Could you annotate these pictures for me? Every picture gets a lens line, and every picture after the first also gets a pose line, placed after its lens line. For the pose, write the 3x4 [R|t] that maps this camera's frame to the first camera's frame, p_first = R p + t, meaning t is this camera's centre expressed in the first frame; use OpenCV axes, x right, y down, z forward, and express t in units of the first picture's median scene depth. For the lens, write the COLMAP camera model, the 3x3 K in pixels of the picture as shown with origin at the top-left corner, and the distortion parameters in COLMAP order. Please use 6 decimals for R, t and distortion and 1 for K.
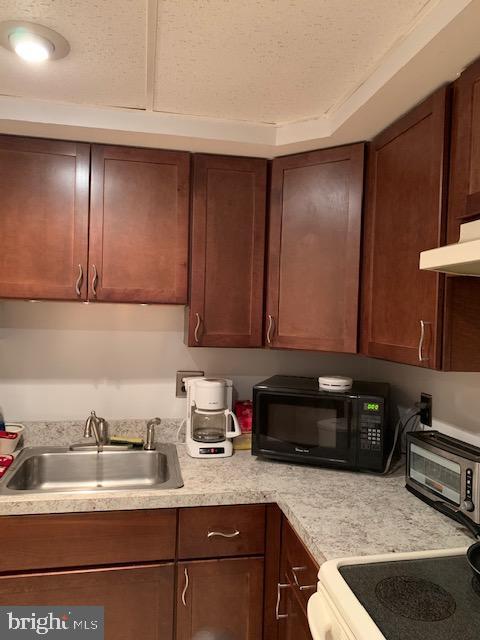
lens RADIAL K [[487.5, 0, 241.3], [0, 487.5, 322.8], [0, 0, 1]] dist [0.040207, -0.059325]
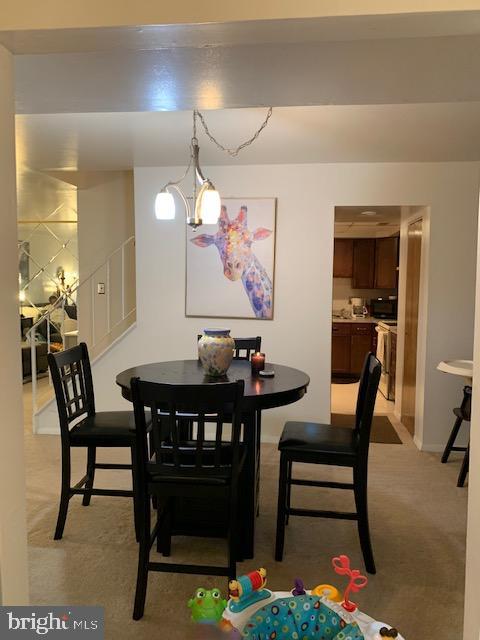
lens RADIAL K [[487.5, 0, 240.5], [0, 487.5, 317.2], [0, 0, 1]] dist [0.040207, -0.059325]
pose [[0.957384, 0.001181, -0.288815, 0.156603], [0.013767, 0.998668, 0.049720, 0.070585], [0.288489, -0.051577, 0.956093, -2.962667]]
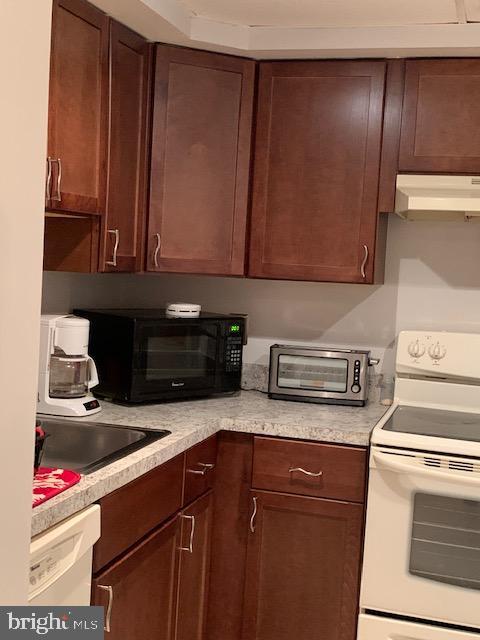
lens RADIAL K [[926.3, 0, 238.6], [0, 926.3, 321.2], [0, 0, 1]] dist [0.117713, 0.000000]
pose [[0.459263, -0.069954, 0.885542, -1.297454], [-0.023320, 0.995601, 0.090743, -0.012972], [-0.887994, -0.062326, 0.455611, 0.124736]]
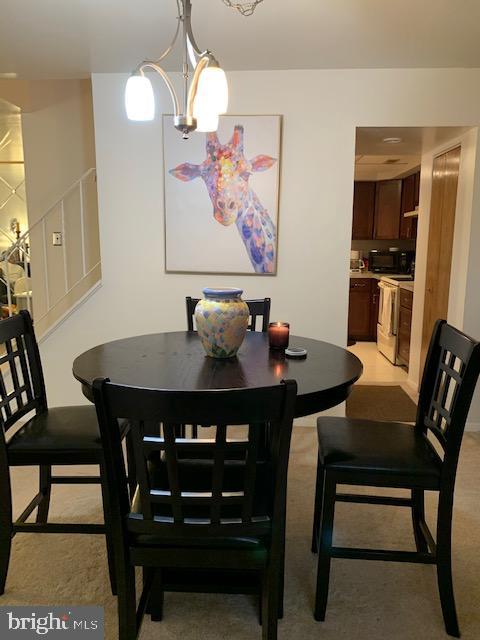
lens RADIAL K [[487.5, 0, 236.5], [0, 487.5, 322.8], [0, 0, 1]] dist [0.040207, -0.059325]
pose [[0.971933, 0.015741, -0.234729, -0.065198], [0.020193, 0.988495, 0.149899, 0.096676], [0.234388, -0.150432, 0.960433, -2.552436]]
